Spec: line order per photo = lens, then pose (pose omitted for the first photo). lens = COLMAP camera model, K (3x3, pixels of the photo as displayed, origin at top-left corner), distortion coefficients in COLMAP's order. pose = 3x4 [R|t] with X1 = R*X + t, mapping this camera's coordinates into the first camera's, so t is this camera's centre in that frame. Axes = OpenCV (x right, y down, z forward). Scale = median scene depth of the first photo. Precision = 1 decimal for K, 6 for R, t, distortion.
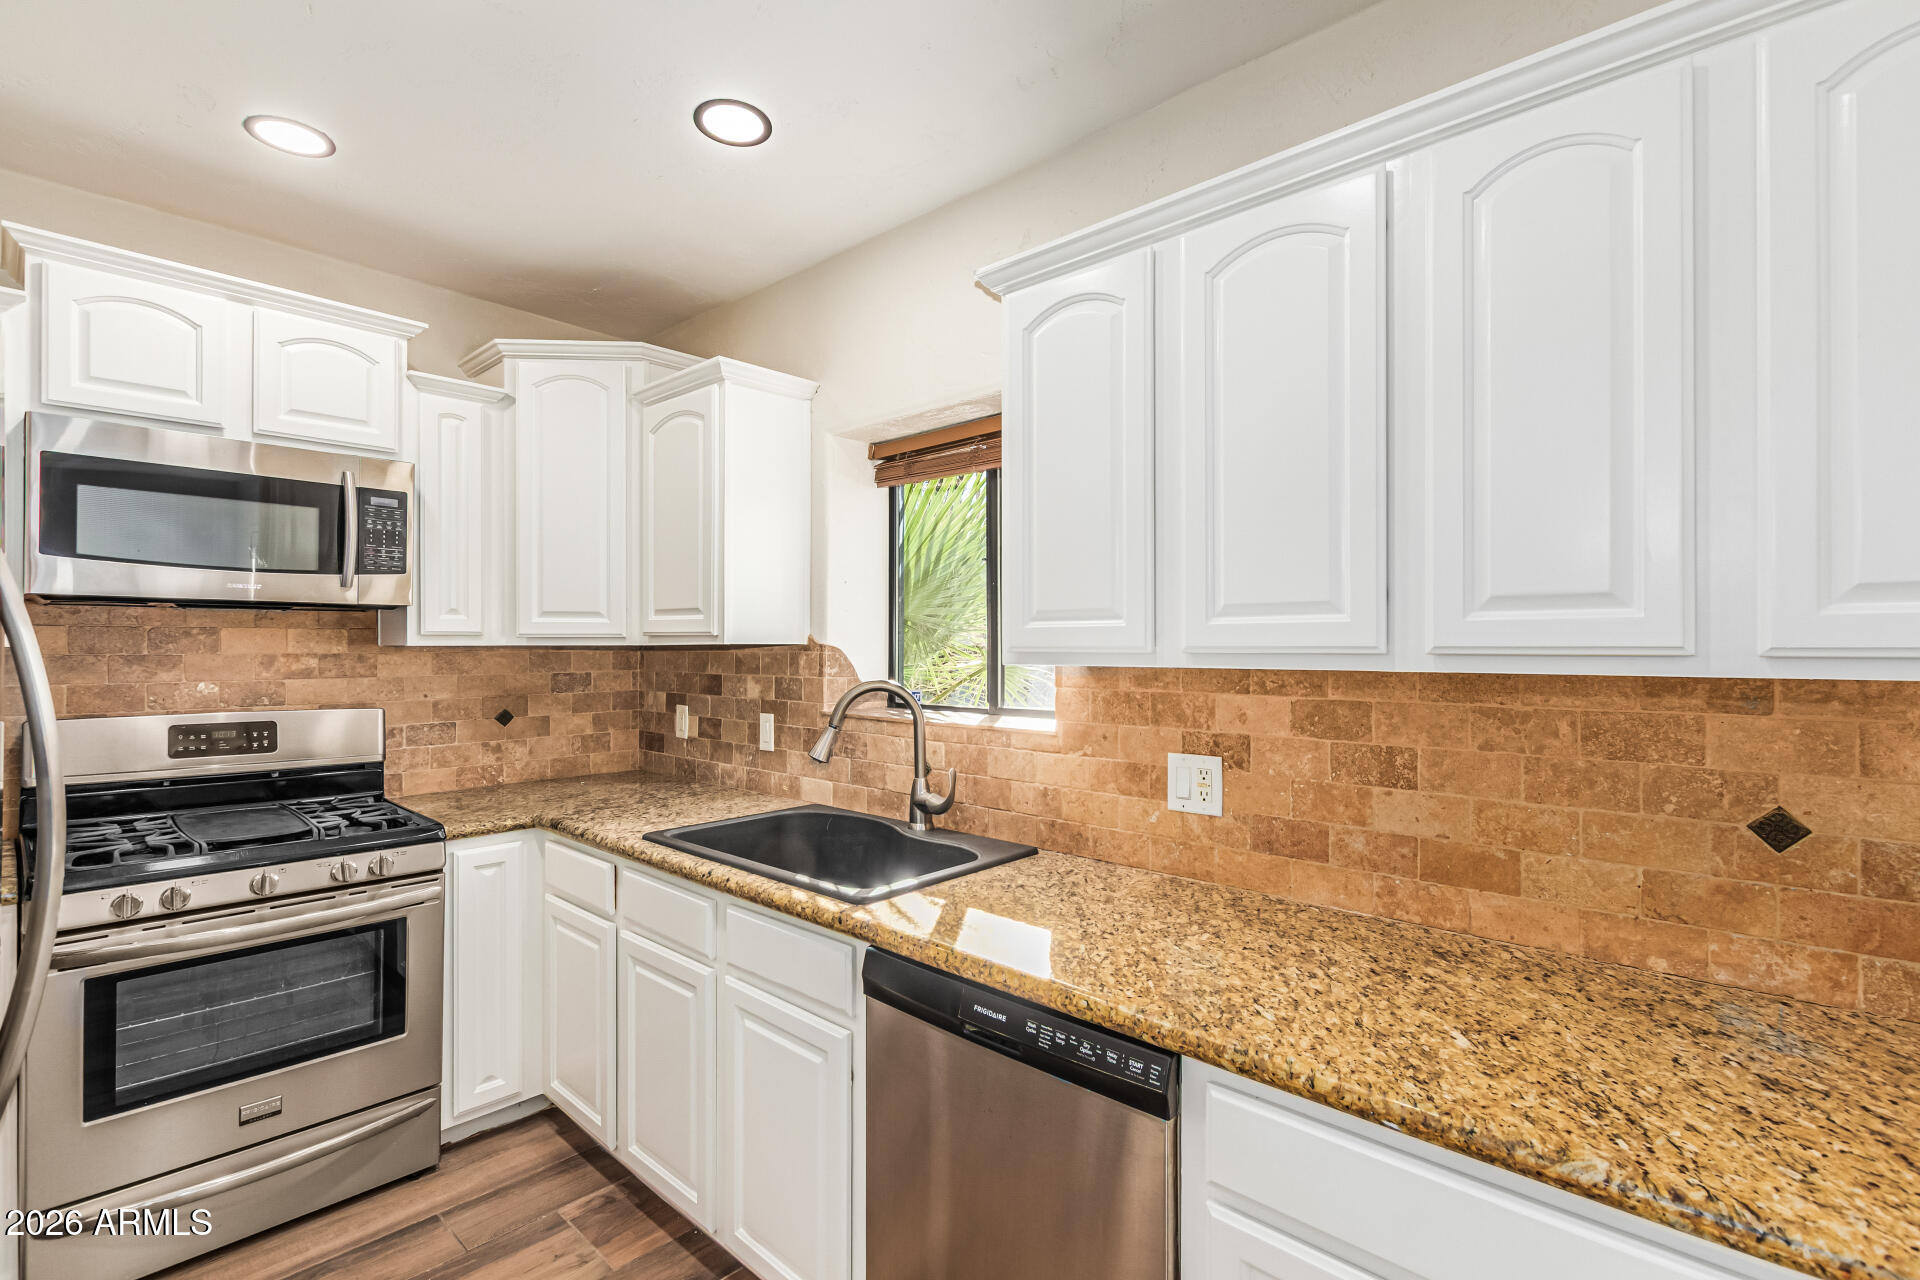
lens RADIAL K [[876.7, 0, 950.8], [0, 876.7, 648.0], [0, 0, 1]] dist [0.004522, -0.003456]
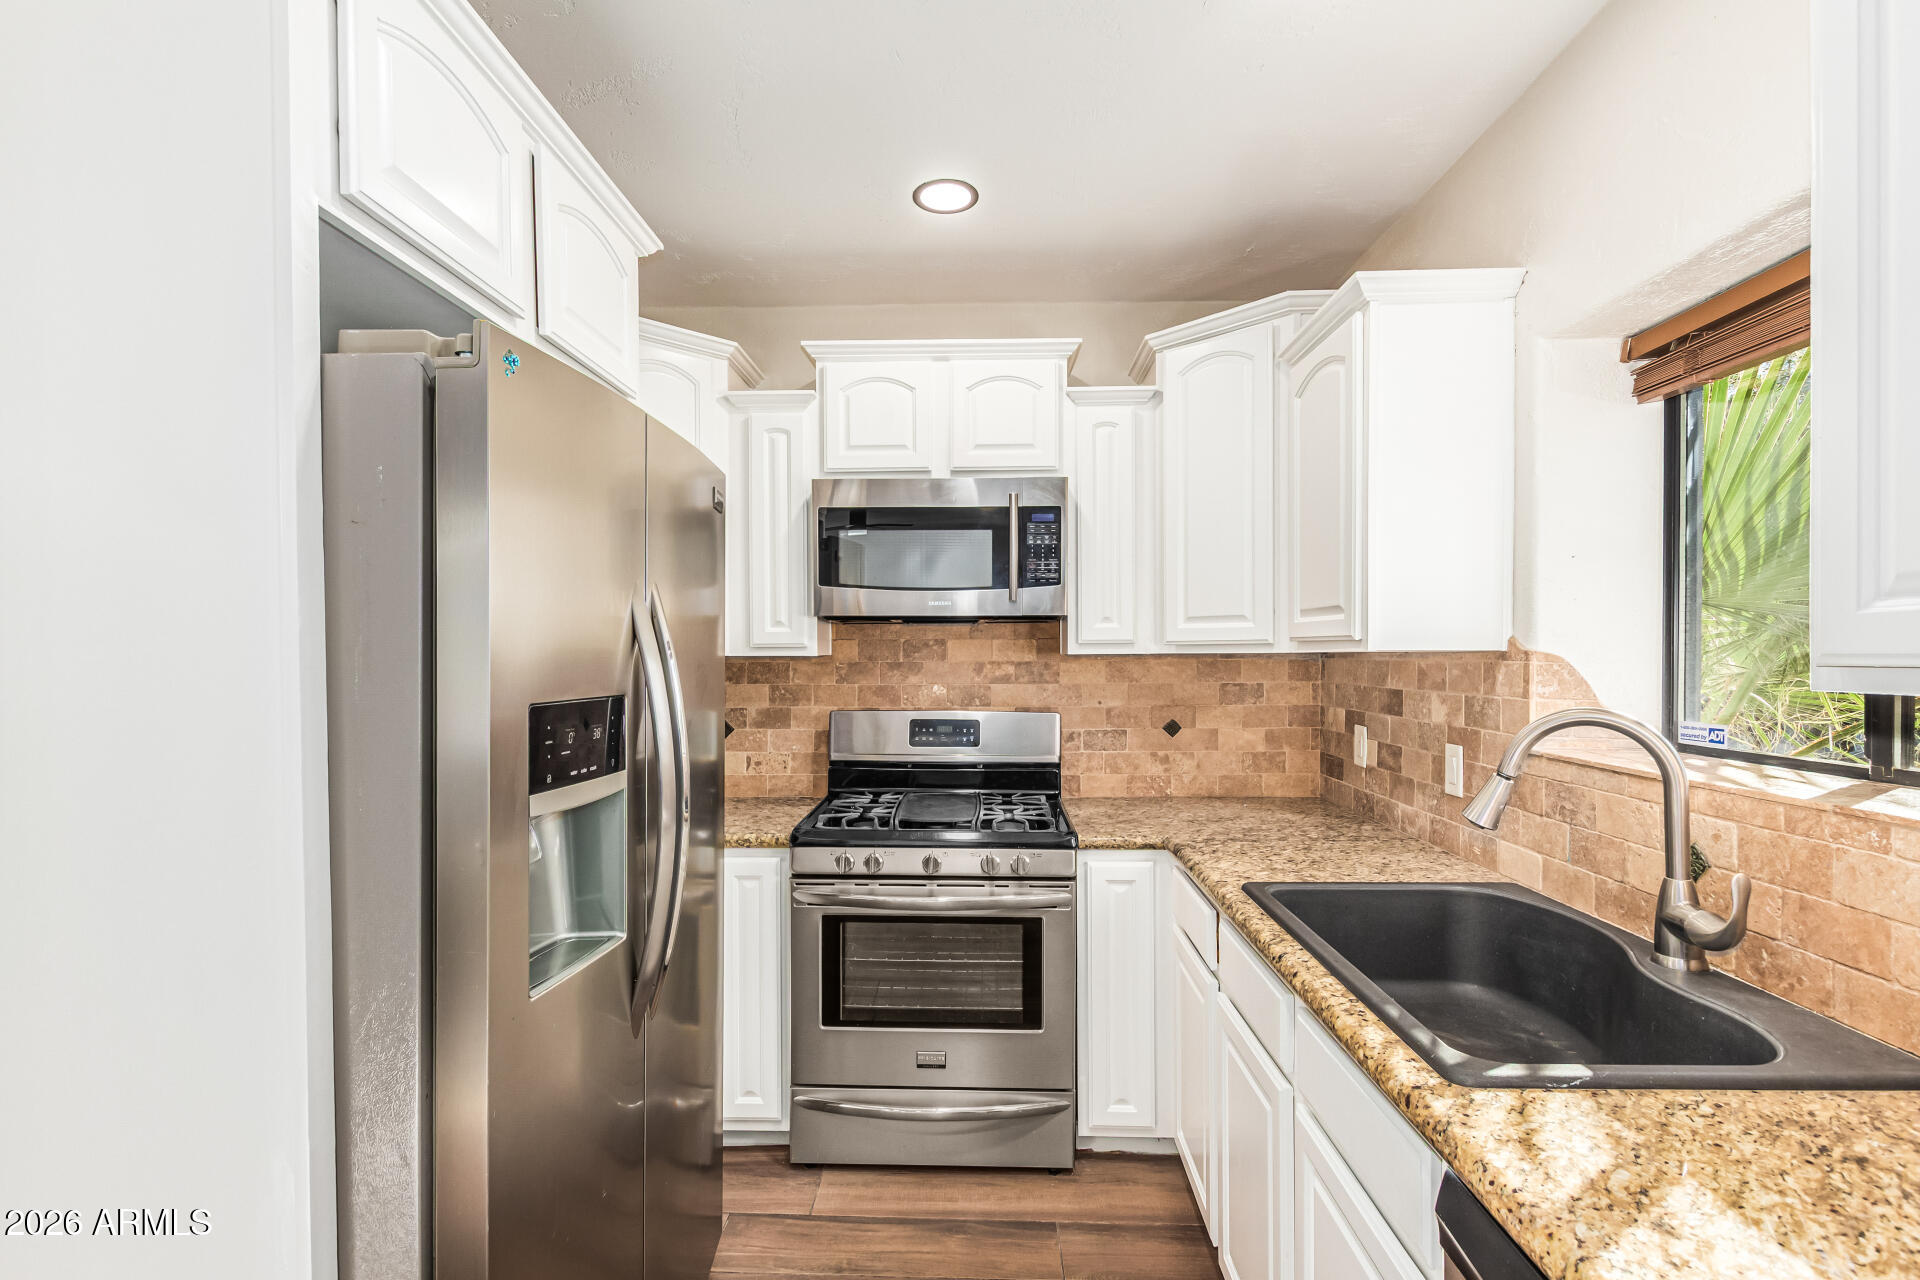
lens RADIAL K [[876.7, 0, 957.0], [0, 876.7, 663.2], [0, 0, 1]] dist [0.004522, -0.003456]
pose [[0.657454, 0.005189, -0.753477, 0.081844], [0.001513, 0.999965, 0.008207, -0.000615], [0.753493, -0.006535, 0.657424, 0.233394]]
